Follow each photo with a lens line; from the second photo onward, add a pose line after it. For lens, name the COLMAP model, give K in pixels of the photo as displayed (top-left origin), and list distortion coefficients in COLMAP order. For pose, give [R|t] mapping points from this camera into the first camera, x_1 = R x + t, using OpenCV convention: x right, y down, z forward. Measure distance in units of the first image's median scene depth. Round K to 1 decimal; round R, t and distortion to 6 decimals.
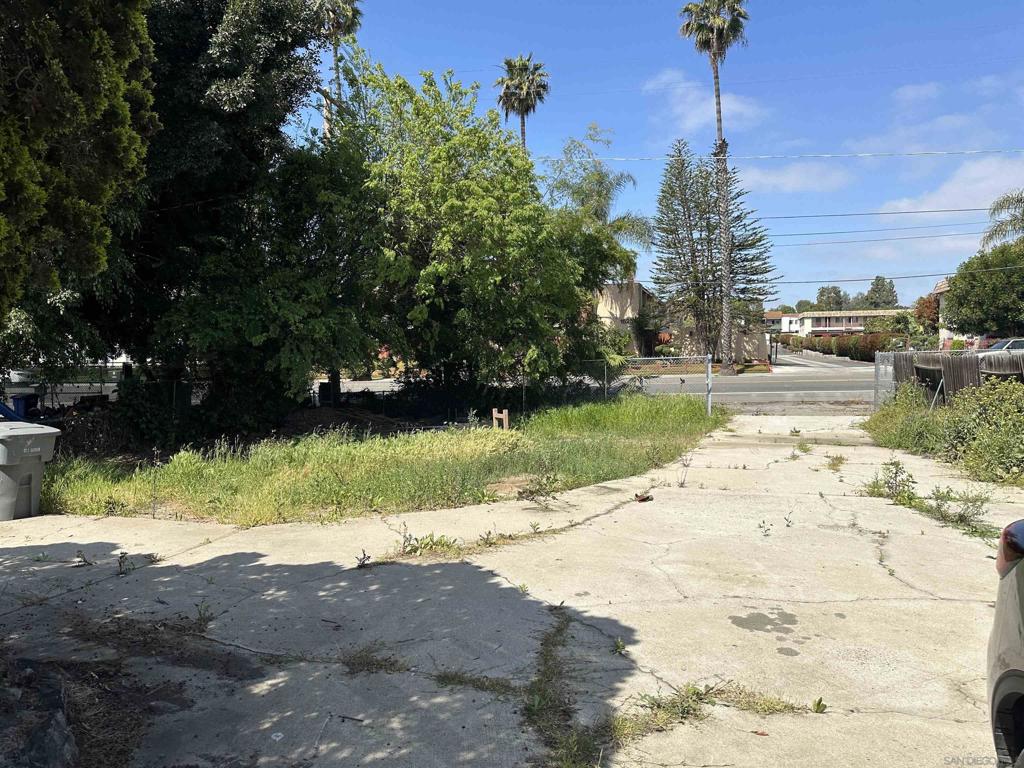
lens RADIAL K [[722.7, 0, 512.0], [0, 722.7, 384.0], [0, 0, 1]] dist [0.095138, -0.152882]
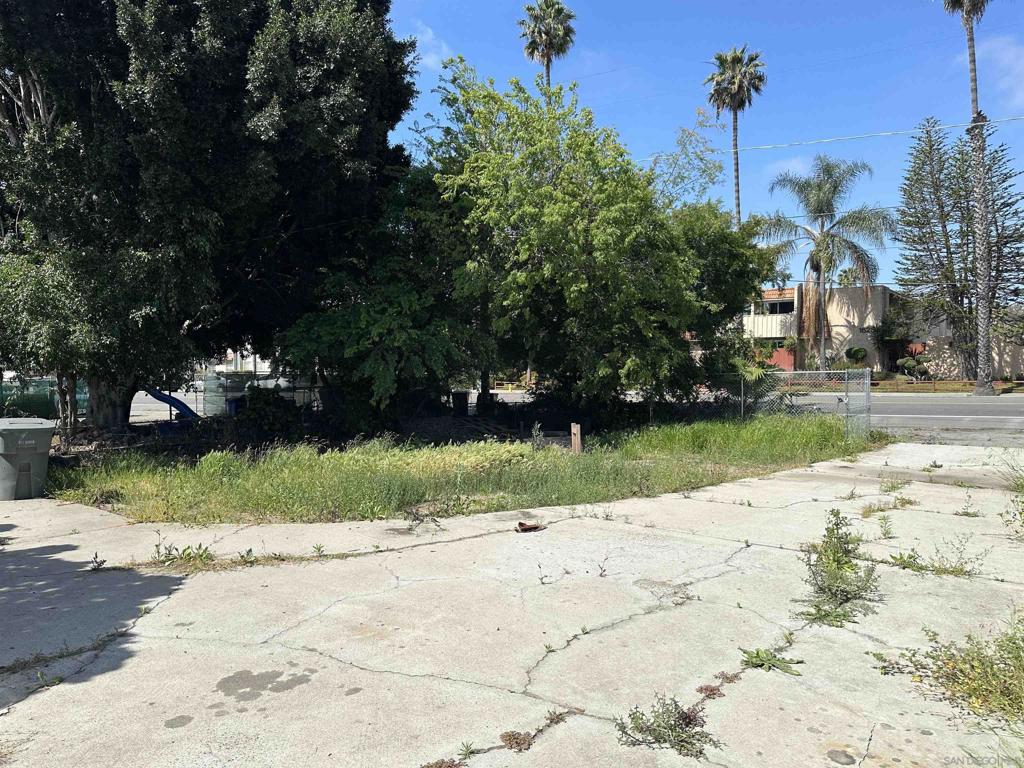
lens RADIAL K [[728.5, 0, 512.0], [0, 728.5, 384.0], [0, 0, 1]] dist [0.041323, -0.046376]
pose [[0.932241, 0.016672, -0.361453, 0.214133], [-0.022955, 0.999651, -0.013098, -0.002569], [0.361108, 0.020507, 0.932298, 0.075172]]
